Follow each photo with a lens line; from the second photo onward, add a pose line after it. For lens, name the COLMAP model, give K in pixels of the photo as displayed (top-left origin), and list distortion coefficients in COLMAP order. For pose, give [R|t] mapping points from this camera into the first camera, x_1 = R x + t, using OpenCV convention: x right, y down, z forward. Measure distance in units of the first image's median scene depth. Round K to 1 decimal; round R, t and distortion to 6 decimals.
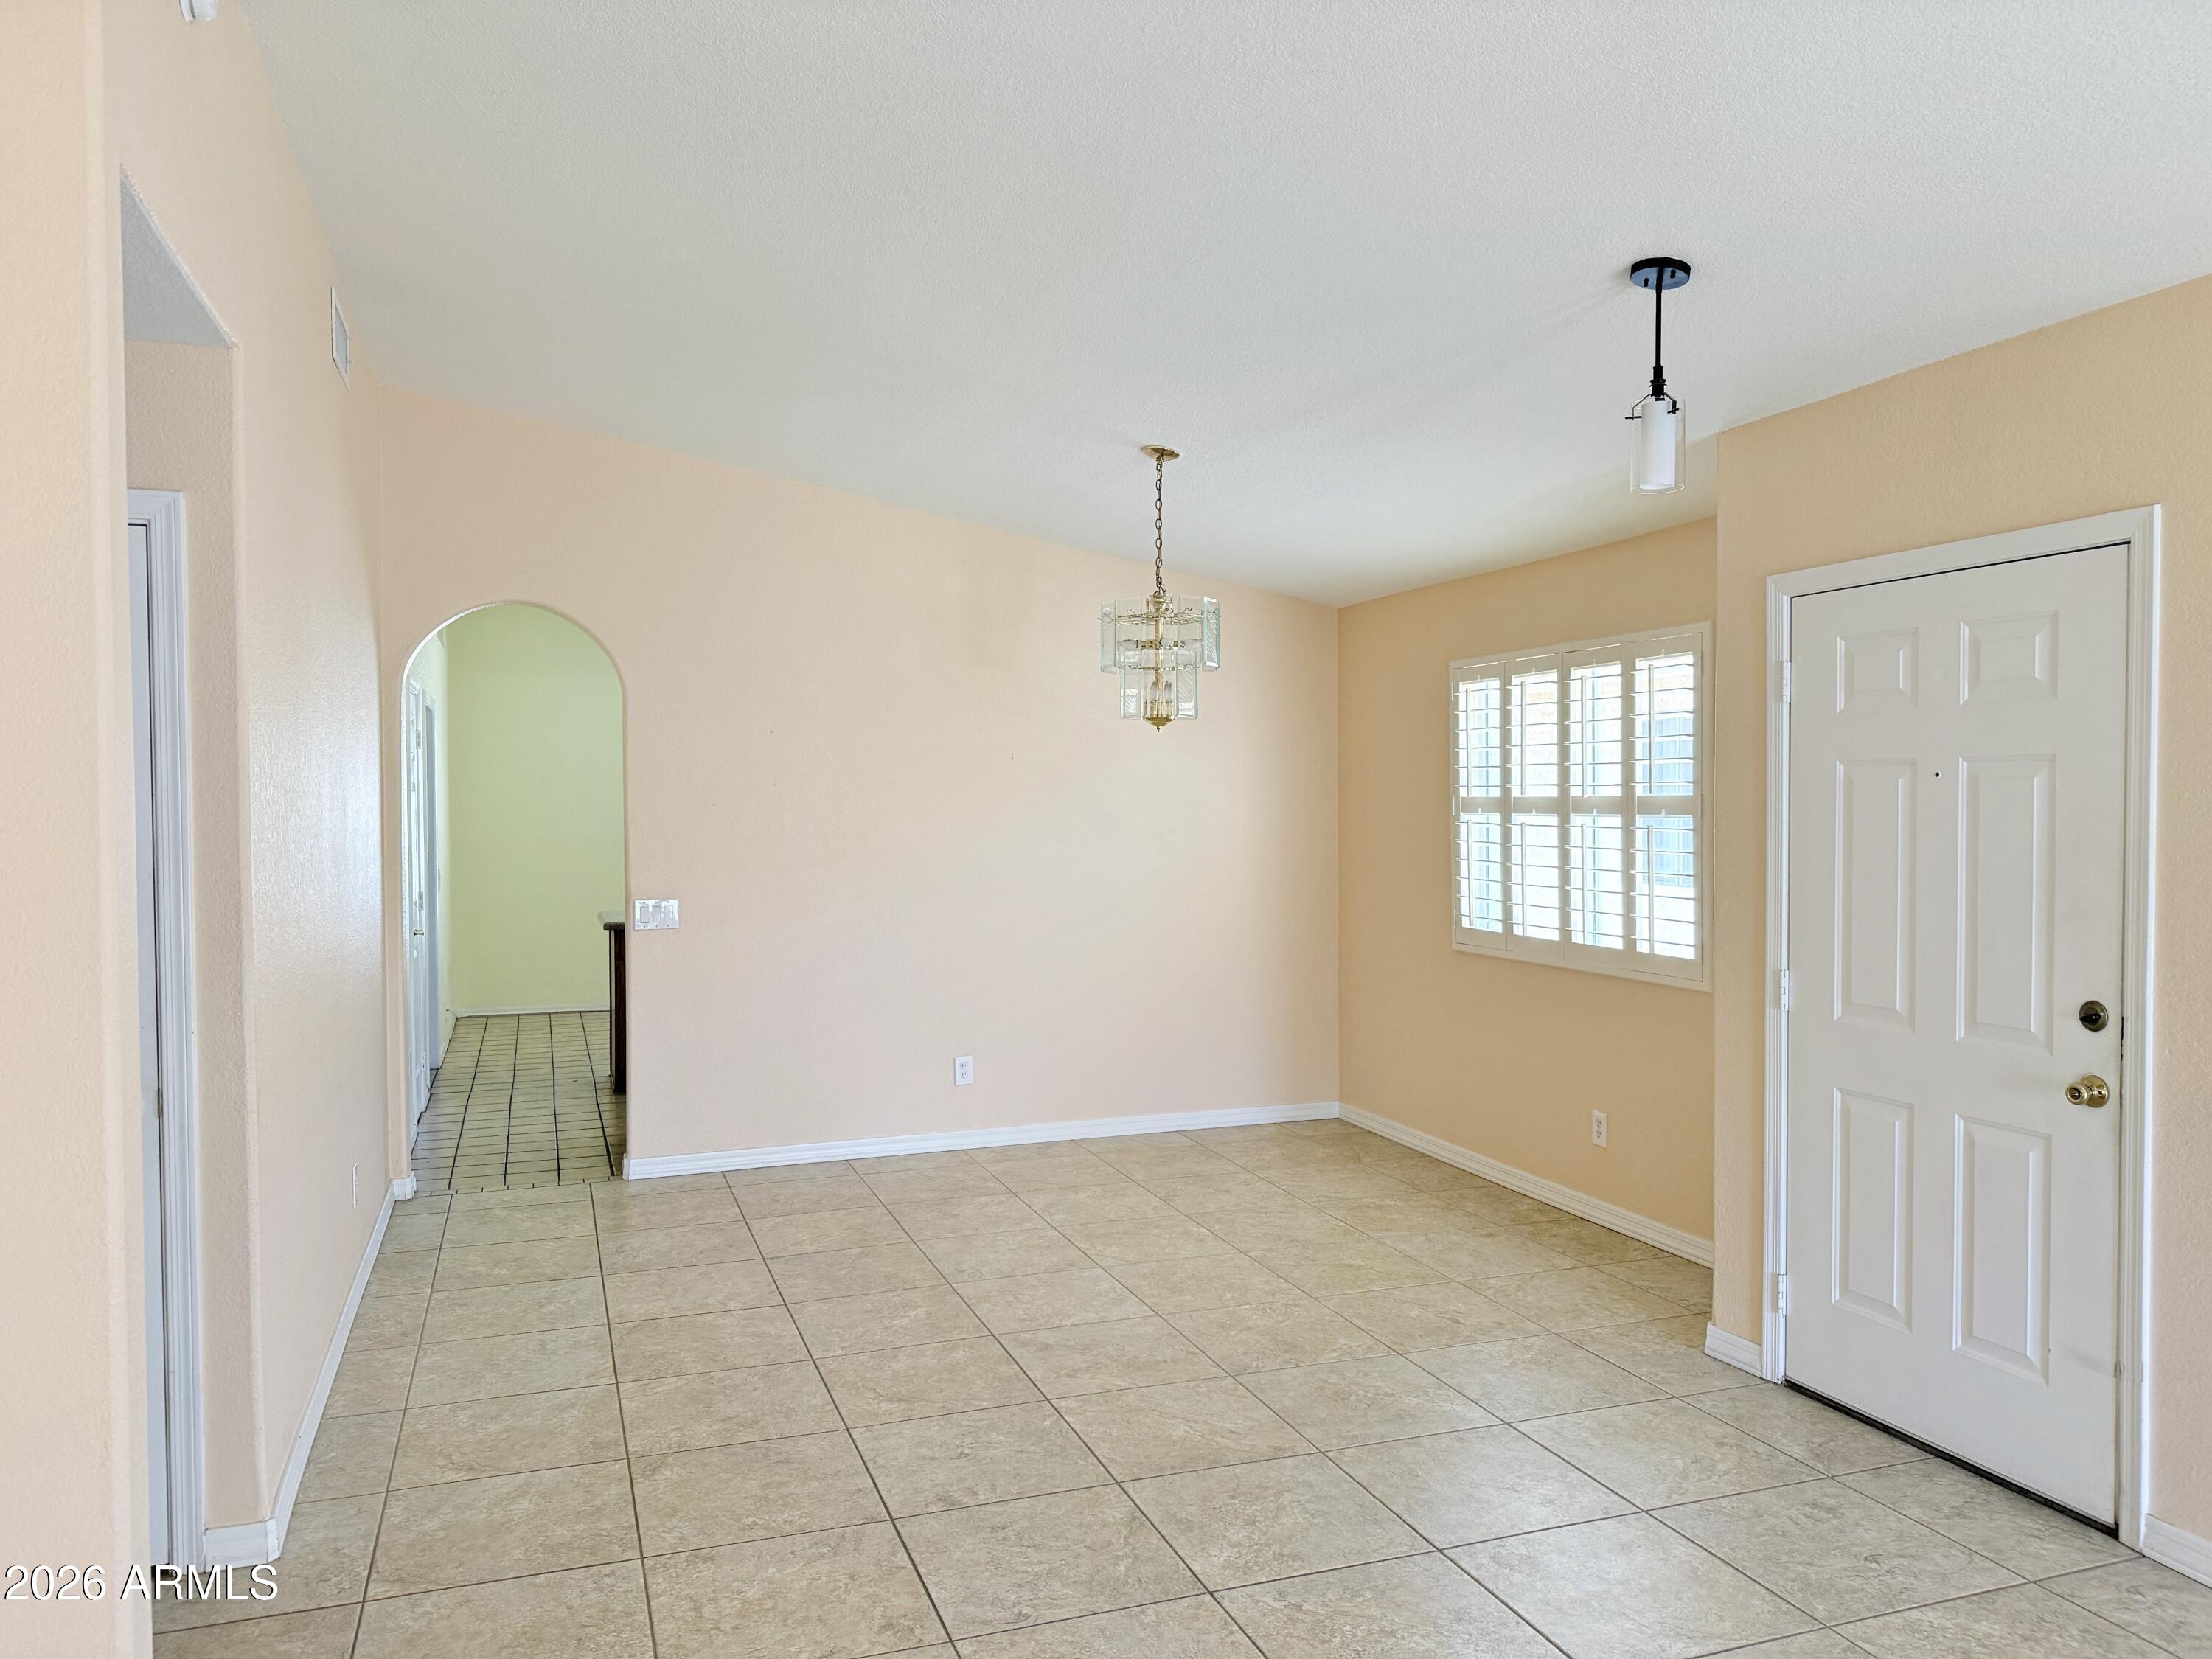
lens RADIAL K [[1552.5, 0, 1110.0], [0, 1552.5, 833.2], [0, 0, 1]] dist [0.069770, -0.080989]
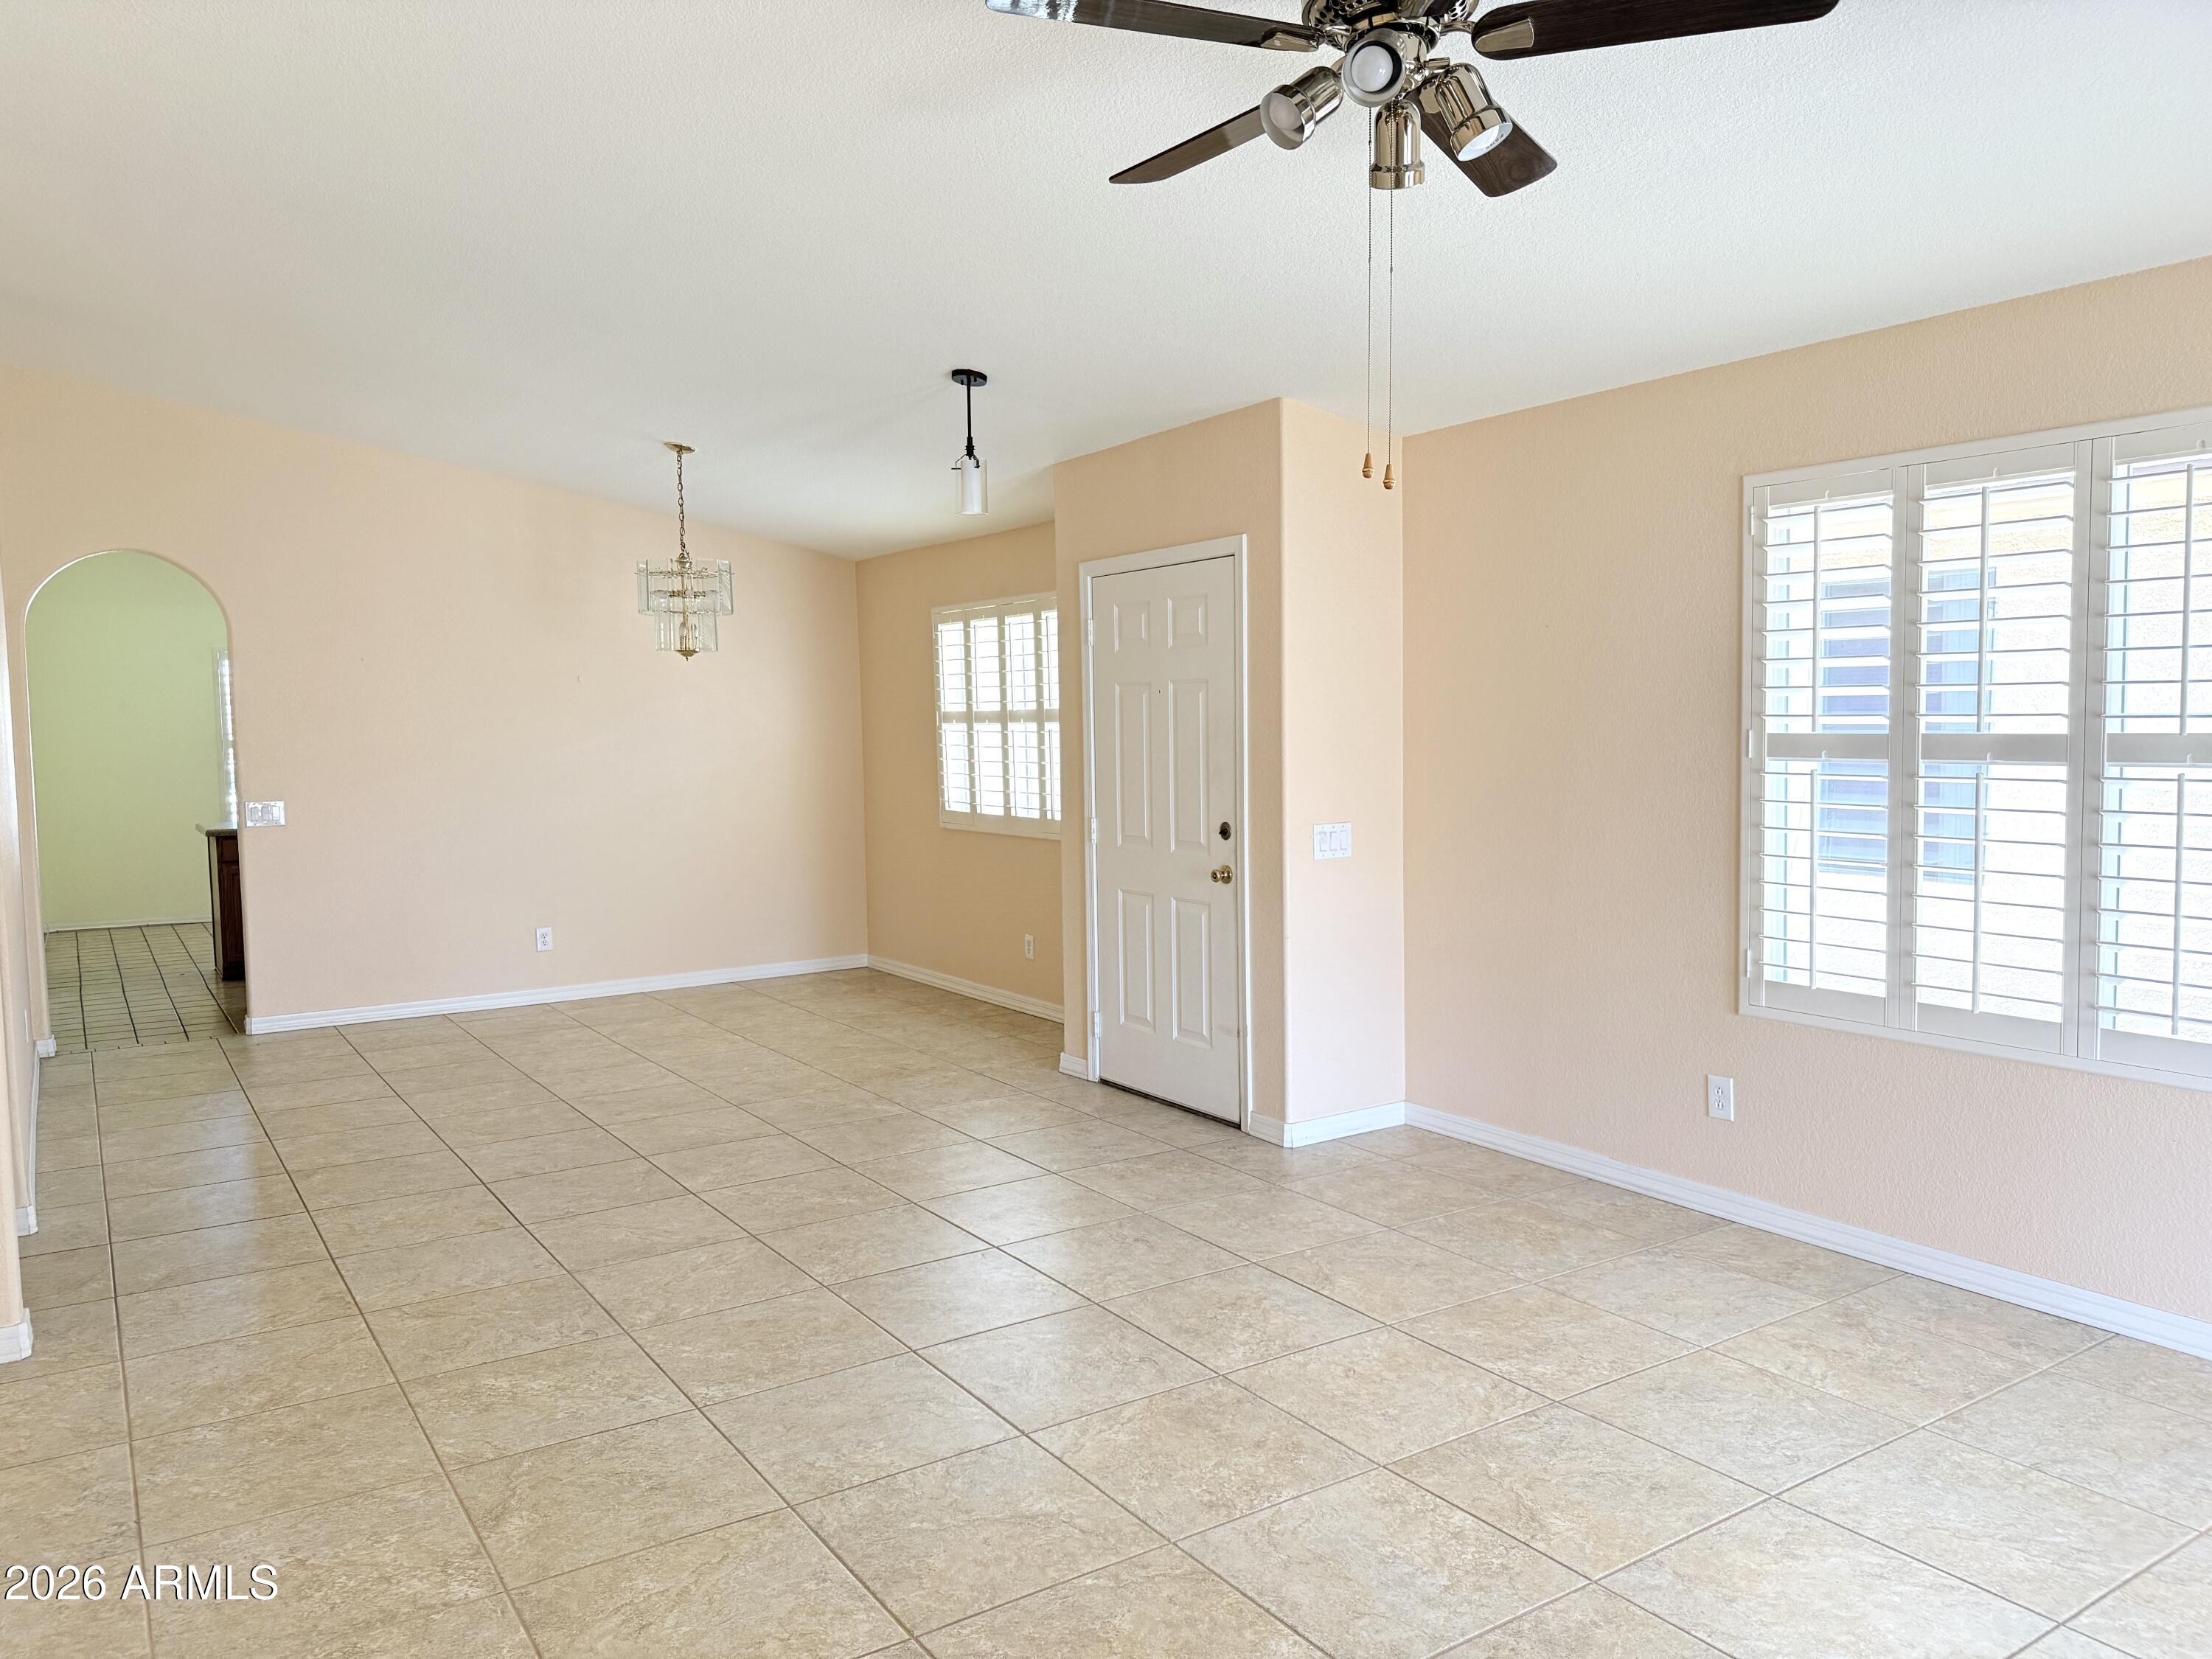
lens RADIAL K [[1552.5, 0, 1108.5], [0, 1552.5, 829.8], [0, 0, 1]] dist [0.069770, -0.080989]
pose [[0.972218, -0.027545, 0.232452, 0.091978], [0.016522, 0.998651, 0.049234, 0.025520], [-0.233495, -0.044026, 0.971361, -0.529002]]
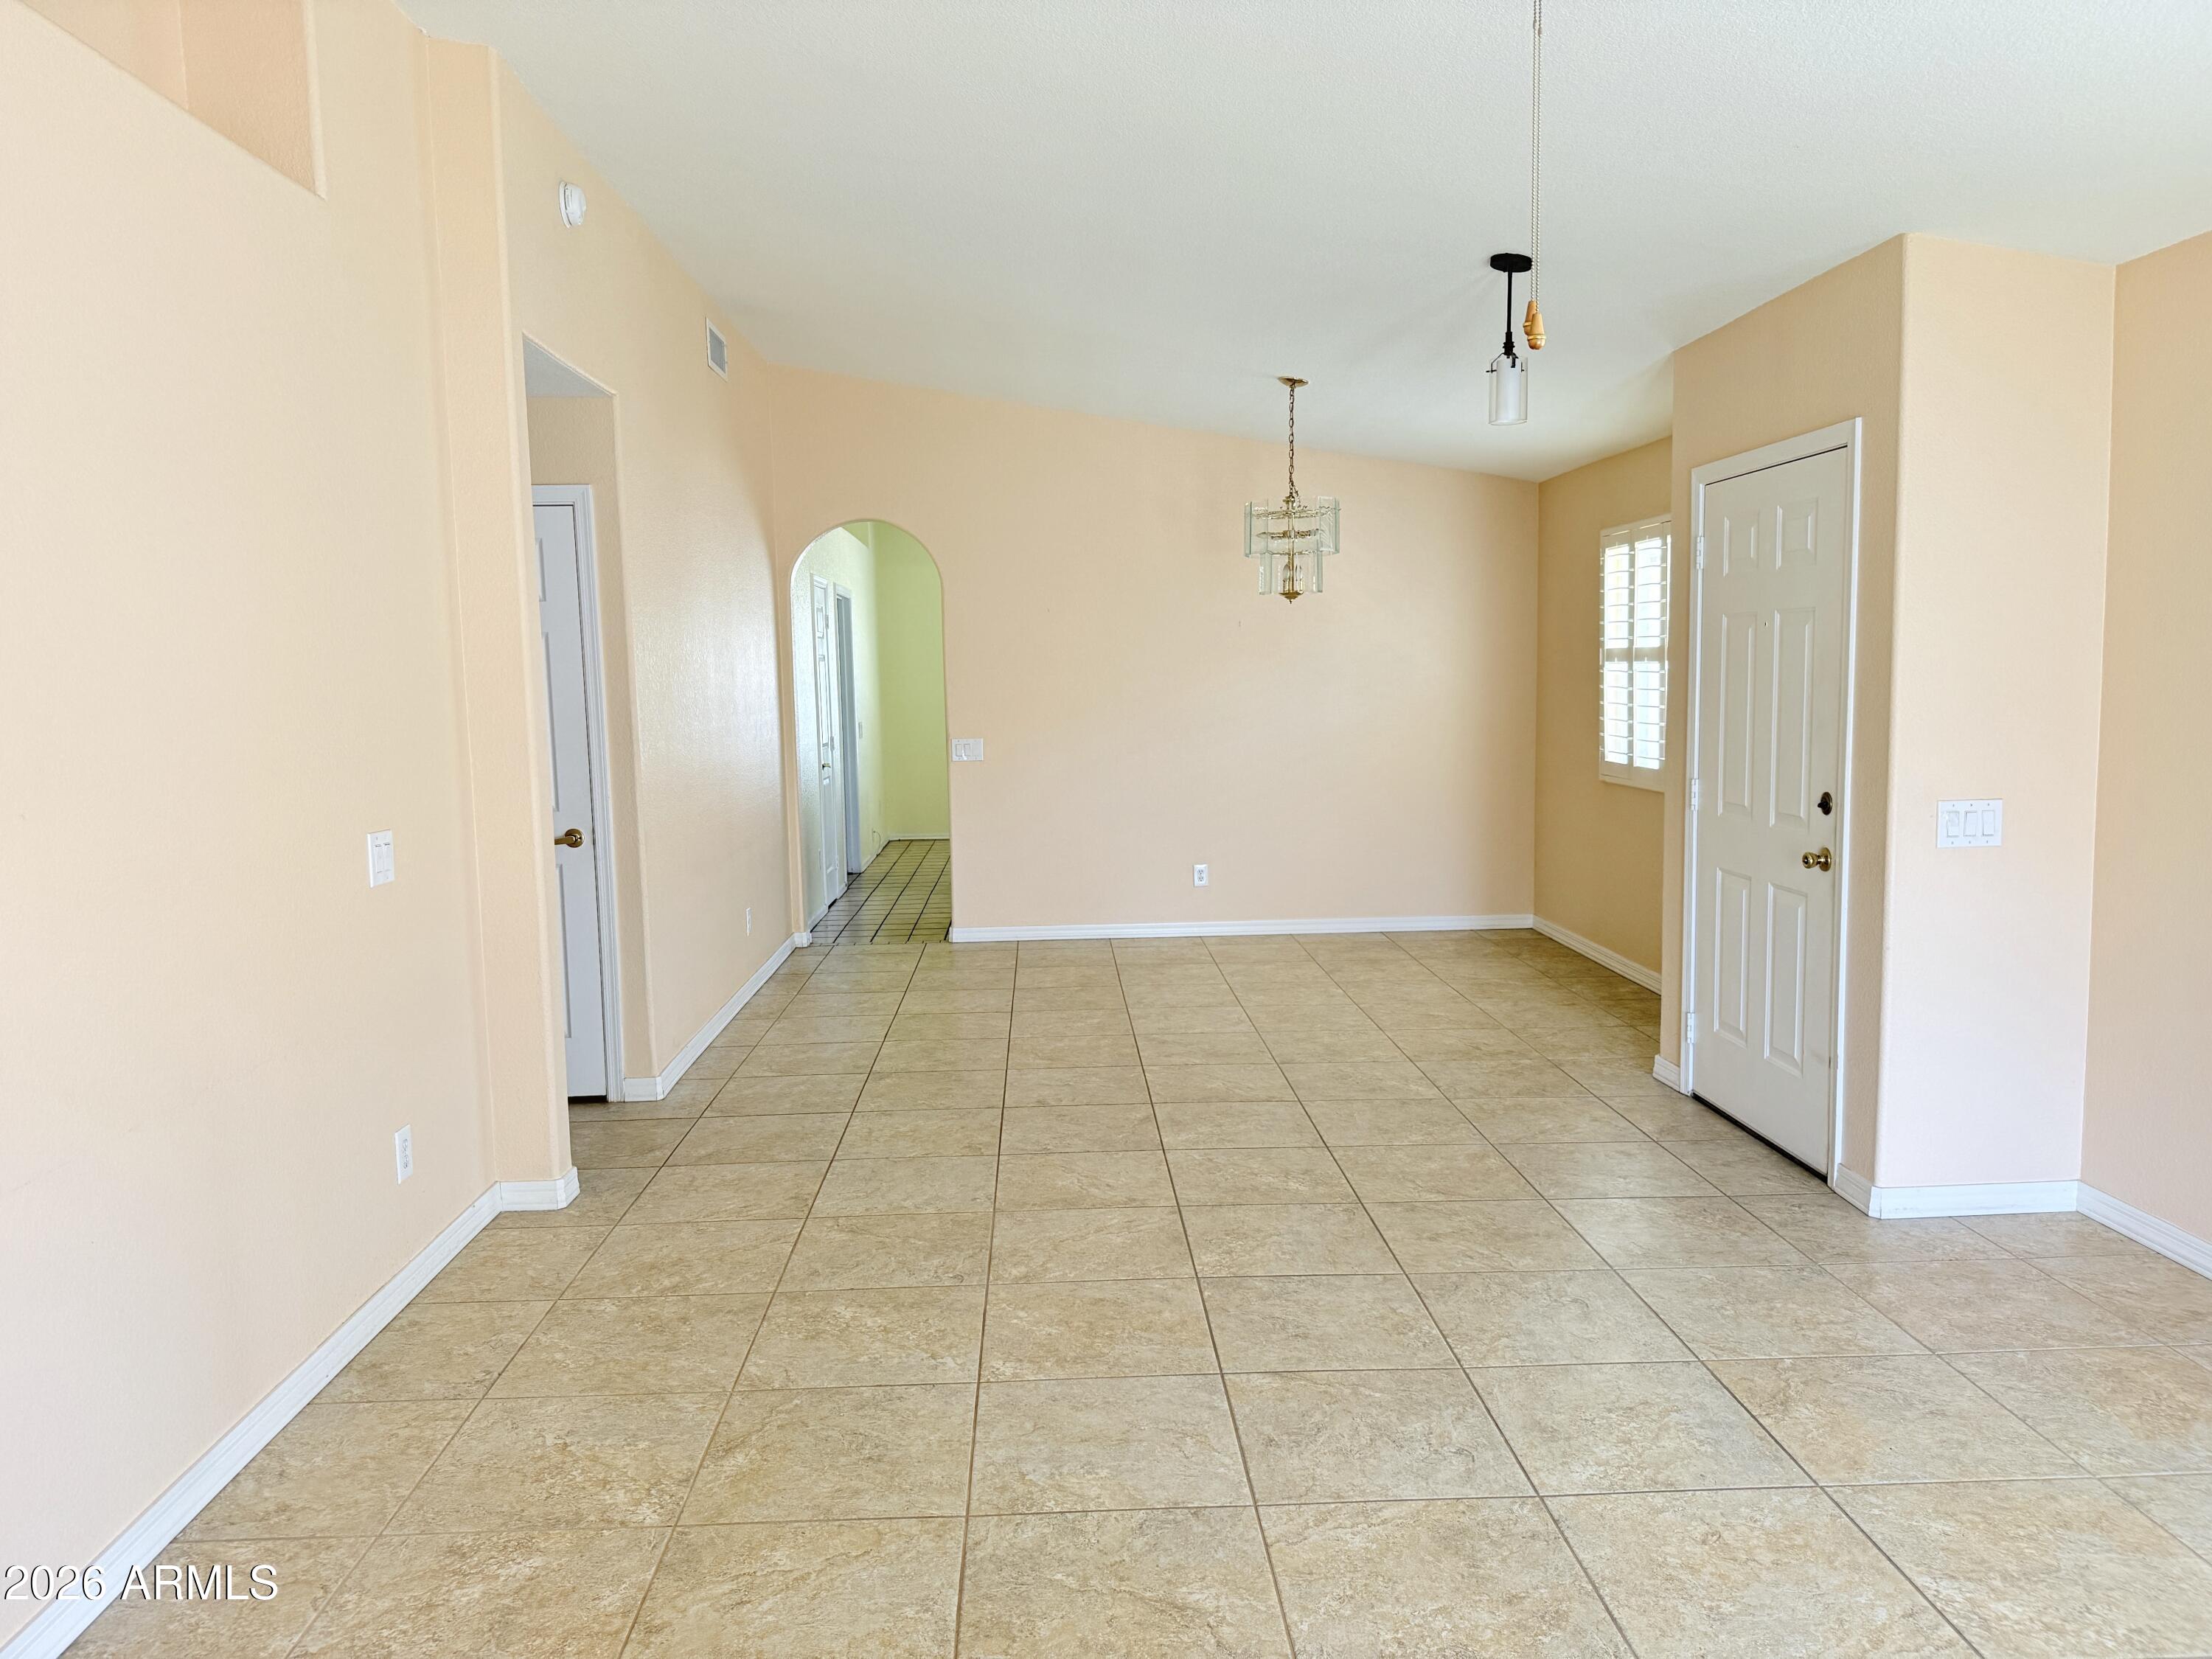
lens RADIAL K [[1552.5, 0, 1115.6], [0, 1552.5, 833.4], [0, 0, 1]] dist [0.069770, -0.080989]
pose [[0.954181, 0.017029, -0.298746, 0.386296], [0.009036, 0.996284, 0.085653, 0.018050], [0.299095, -0.084428, 0.950481, -0.398155]]
